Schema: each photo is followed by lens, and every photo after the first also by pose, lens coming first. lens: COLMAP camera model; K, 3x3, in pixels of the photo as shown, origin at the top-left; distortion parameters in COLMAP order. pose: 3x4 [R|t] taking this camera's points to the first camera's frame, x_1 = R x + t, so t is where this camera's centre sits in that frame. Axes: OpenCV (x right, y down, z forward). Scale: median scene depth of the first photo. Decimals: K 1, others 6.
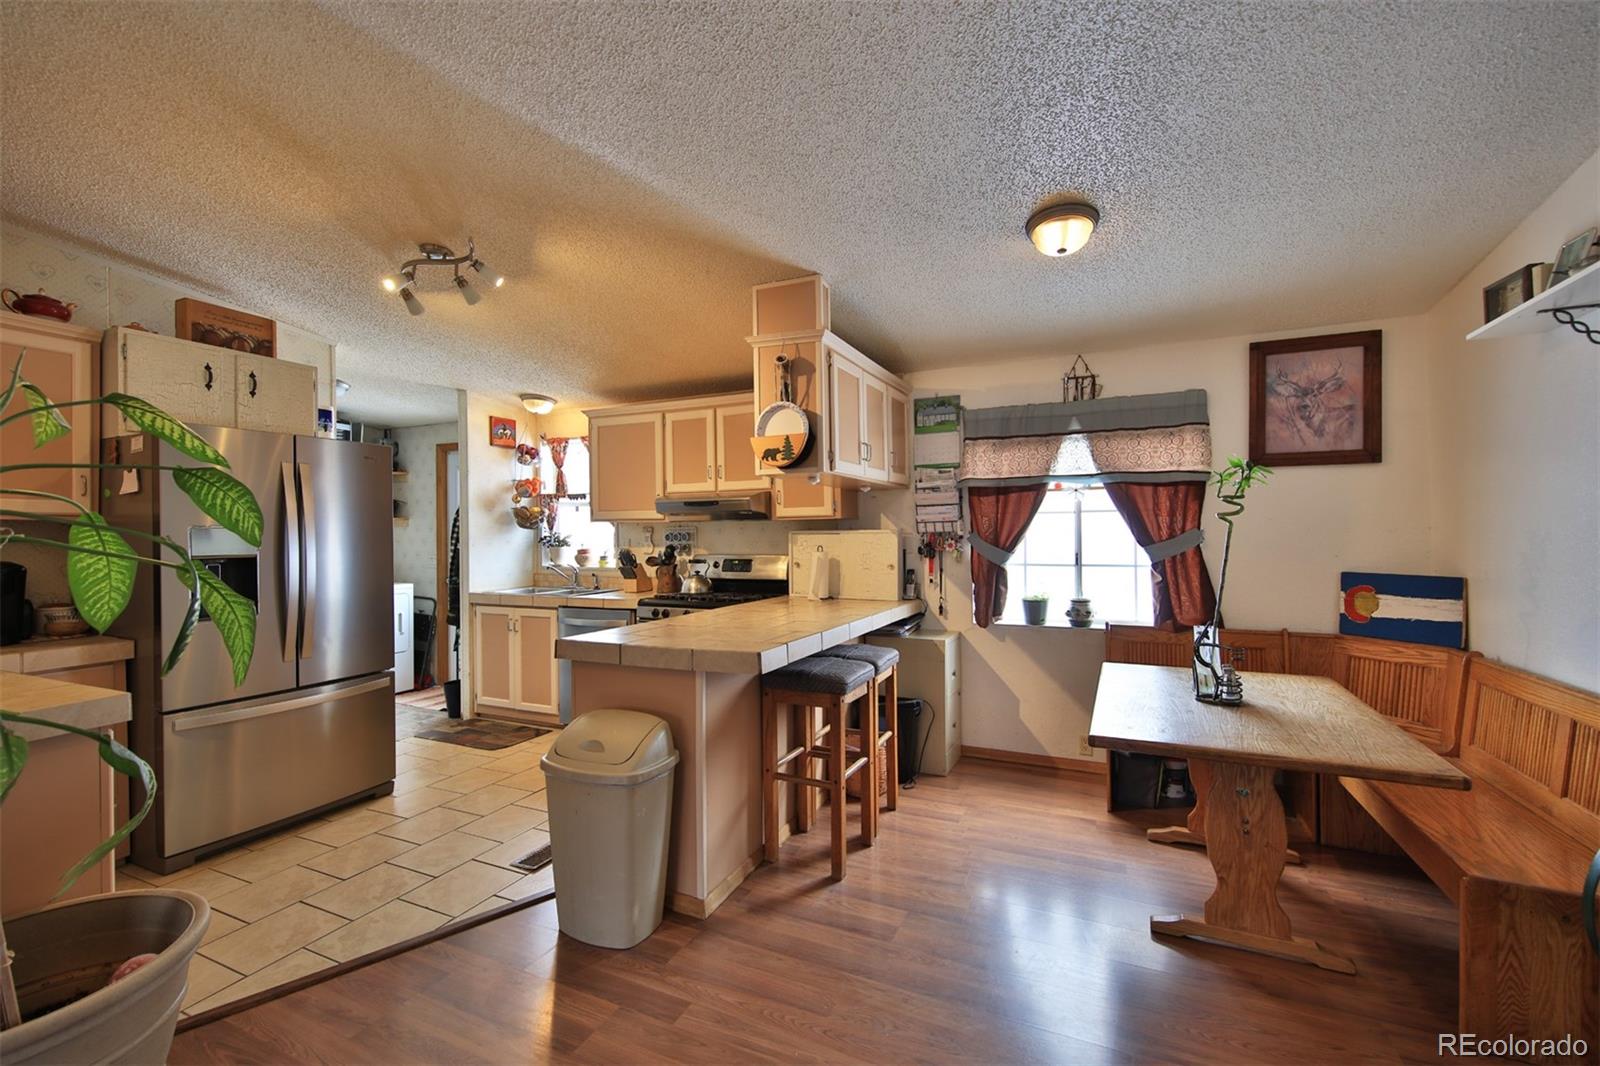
lens RADIAL K [[662.4, 0, 806.8], [0, 662.4, 530.9], [0, 0, 1]] dist [-0.002695, -0.000652]
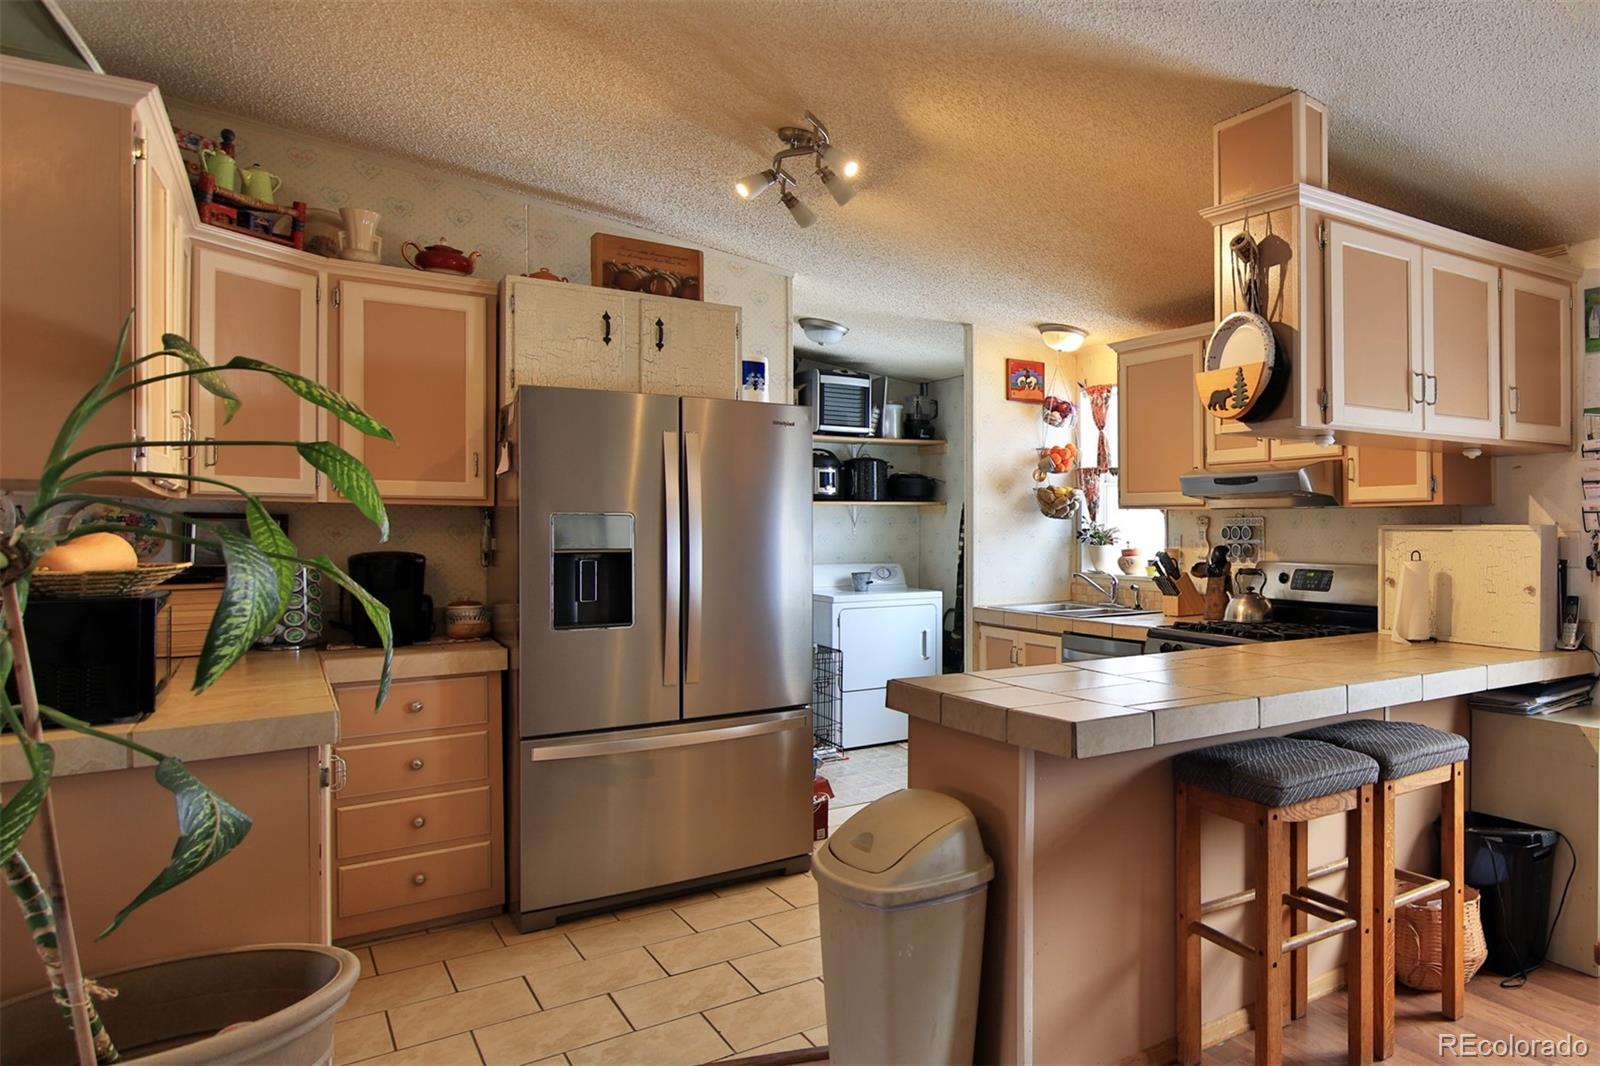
lens RADIAL K [[1029.8, 0, 797.7], [0, 1029.8, 533.1], [0, 0, 1]] dist [0.001354, -0.002411]
pose [[0.926701, 0.011603, -0.375620, -0.208960], [-0.008470, 0.999914, 0.009990, 0.003086], [0.375703, -0.006076, 0.926720, -0.082419]]
